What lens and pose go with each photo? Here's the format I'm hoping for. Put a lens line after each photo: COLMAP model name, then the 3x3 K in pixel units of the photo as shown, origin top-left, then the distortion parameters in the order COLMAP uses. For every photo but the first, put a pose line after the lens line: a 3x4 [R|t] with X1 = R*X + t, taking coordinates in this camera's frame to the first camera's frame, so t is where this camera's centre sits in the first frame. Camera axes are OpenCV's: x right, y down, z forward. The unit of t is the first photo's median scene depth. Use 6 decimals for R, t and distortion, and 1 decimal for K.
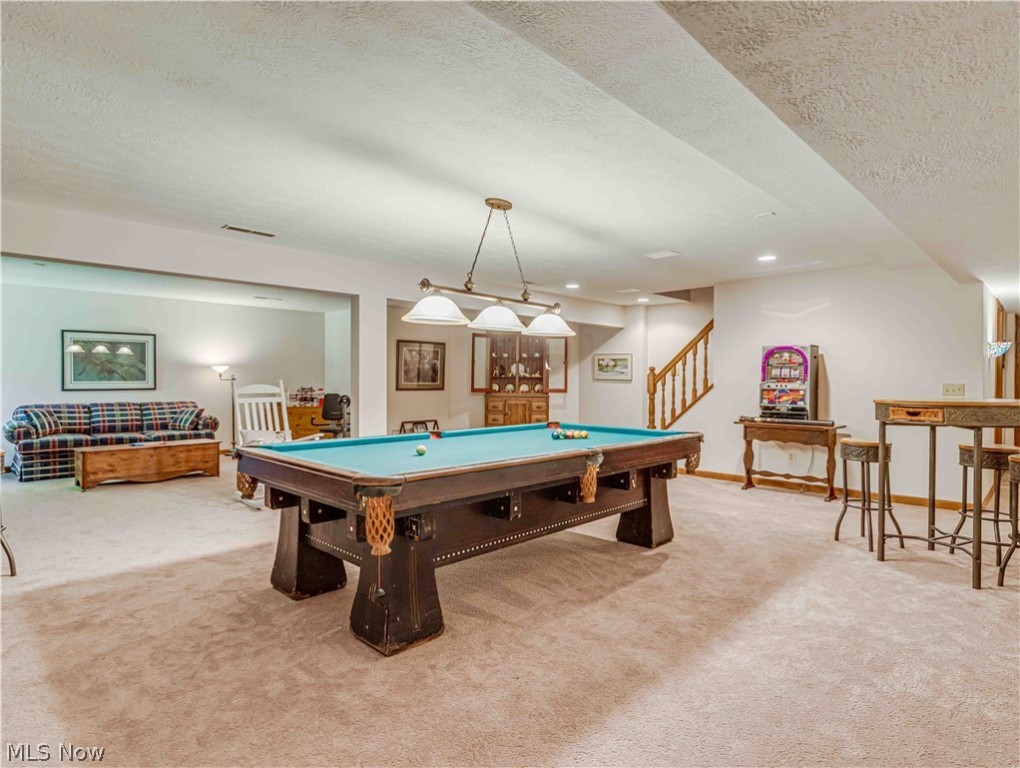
lens RADIAL K [[568.8, 0, 509.6], [0, 568.8, 383.7], [0, 0, 1]] dist [-0.001178, -0.000095]
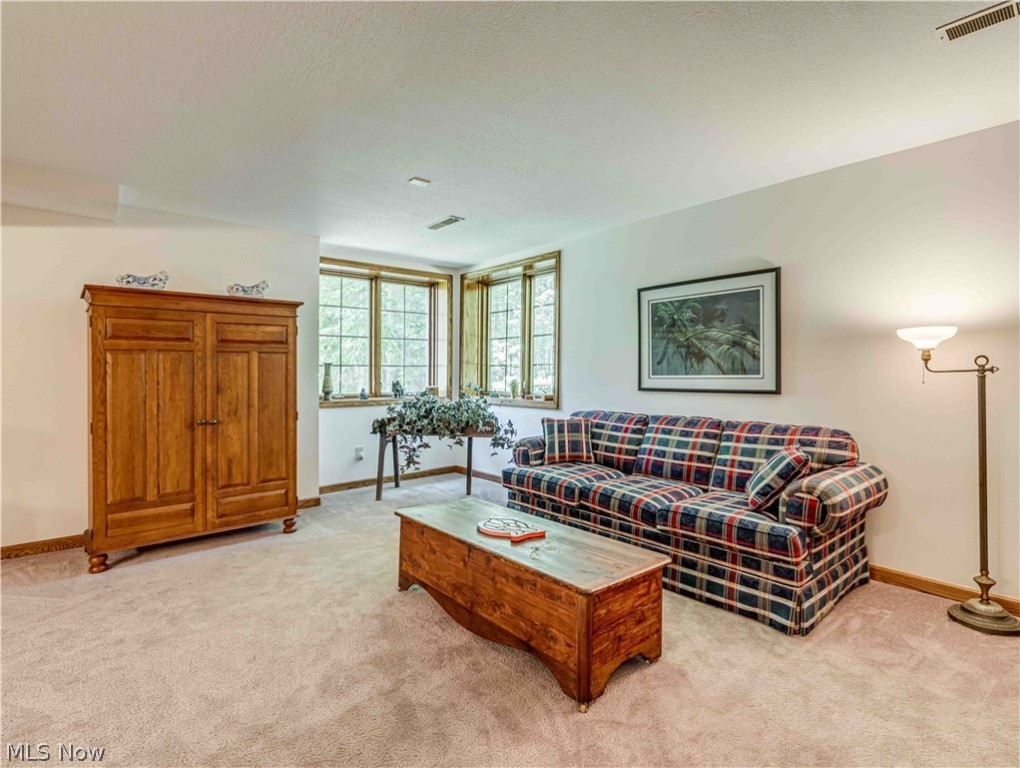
lens RADIAL K [[518.3, 0, 509.9], [0, 518.3, 375.3], [0, 0, 1]] dist [0.000892, 0.000539]
pose [[-0.075910, 0.007051, -0.997090, -0.223140], [-0.006123, 0.999953, 0.007538, -0.006617], [0.997096, 0.006677, -0.075863, 0.879226]]
